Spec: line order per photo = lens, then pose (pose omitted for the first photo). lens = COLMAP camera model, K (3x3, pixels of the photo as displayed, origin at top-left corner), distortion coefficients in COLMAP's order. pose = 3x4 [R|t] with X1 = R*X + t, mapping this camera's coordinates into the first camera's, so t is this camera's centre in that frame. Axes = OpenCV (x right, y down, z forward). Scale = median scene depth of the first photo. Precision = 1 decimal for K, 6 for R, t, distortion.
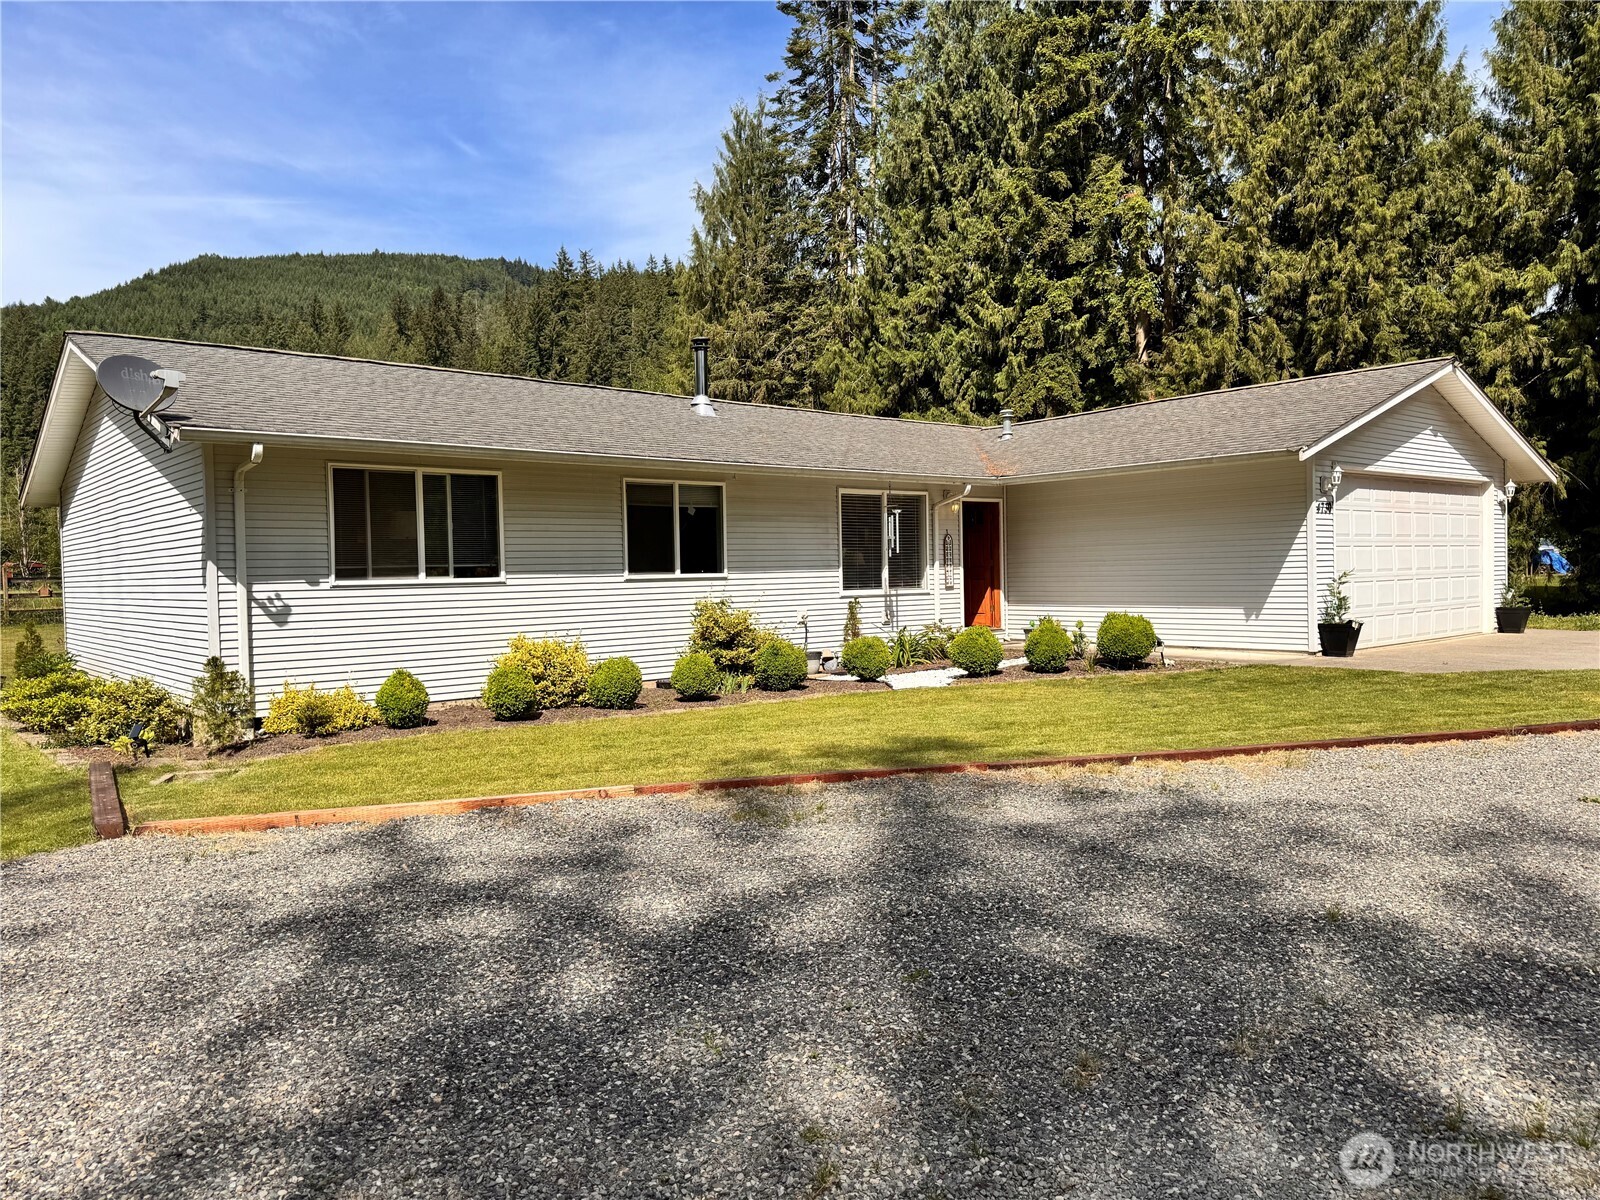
lens RADIAL K [[1131.3, 0, 800.0], [0, 1131.3, 604.3], [0, 0, 1]] dist [0.037028, -0.029398]
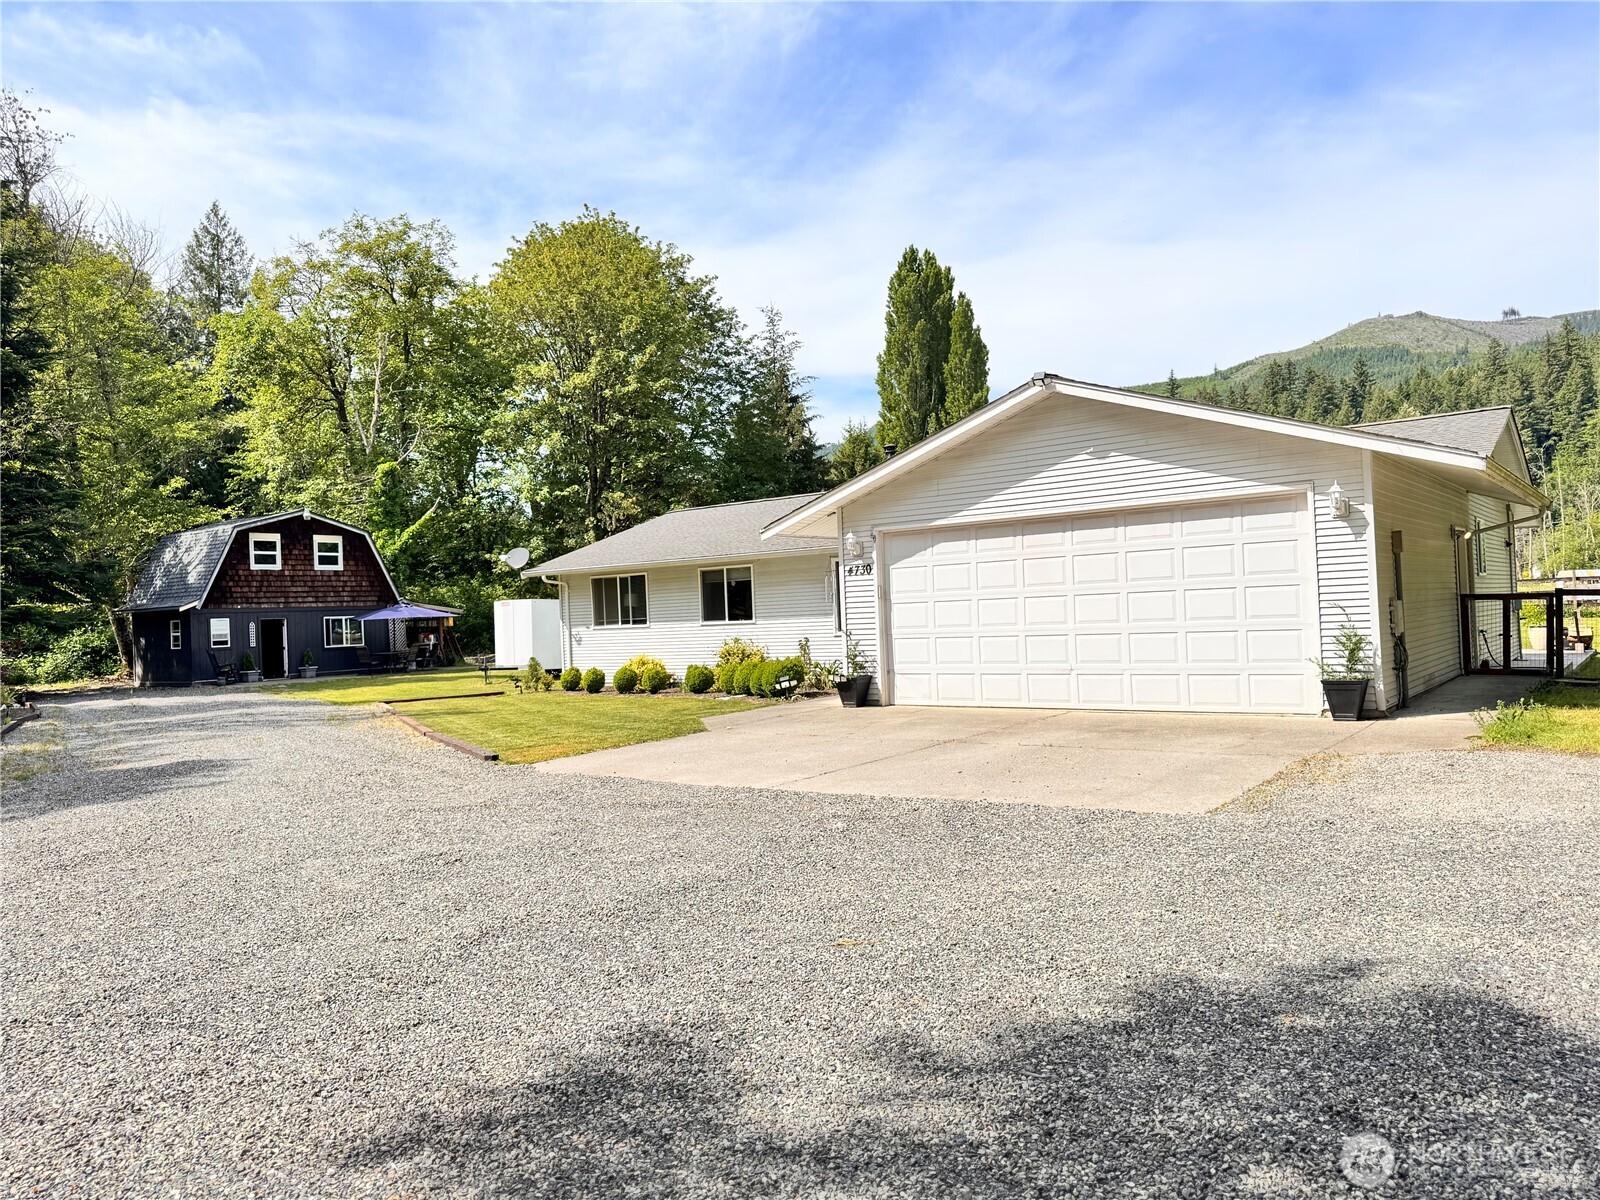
lens RADIAL K [[1131.3, 0, 798.6], [0, 1131.3, 594.1], [0, 0, 1]] dist [0.037028, -0.029398]
pose [[0.201502, -0.004725, -0.979477, 1.581998], [0.011428, 0.999932, -0.002473, -0.062555], [0.979421, -0.010695, 0.201543, 0.763514]]
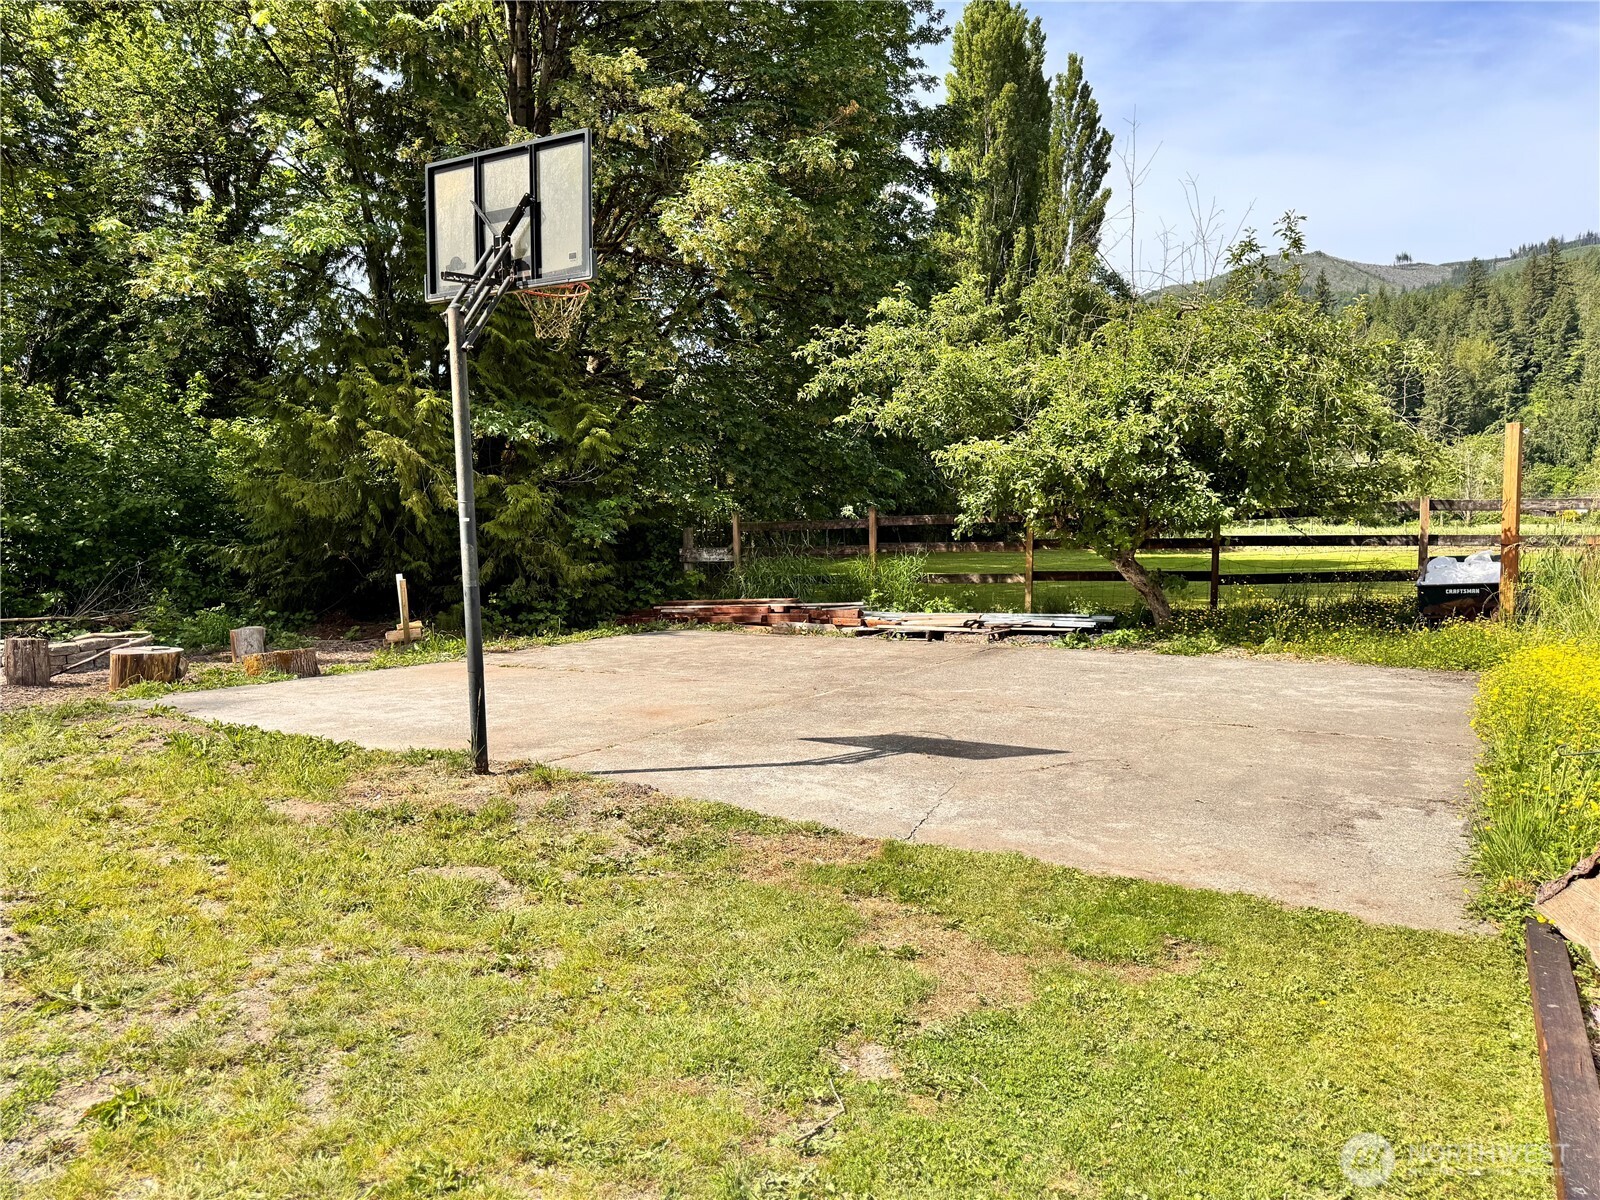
lens RADIAL K [[1131.3, 0, 789.1], [0, 1131.3, 603.2], [0, 0, 1]] dist [0.037028, -0.029398]
pose [[0.283826, 0.081407, -0.955414, -1.412483], [-0.025049, 0.996679, 0.077482, 0.011901], [0.958549, 0.001941, 0.284922, 0.783072]]
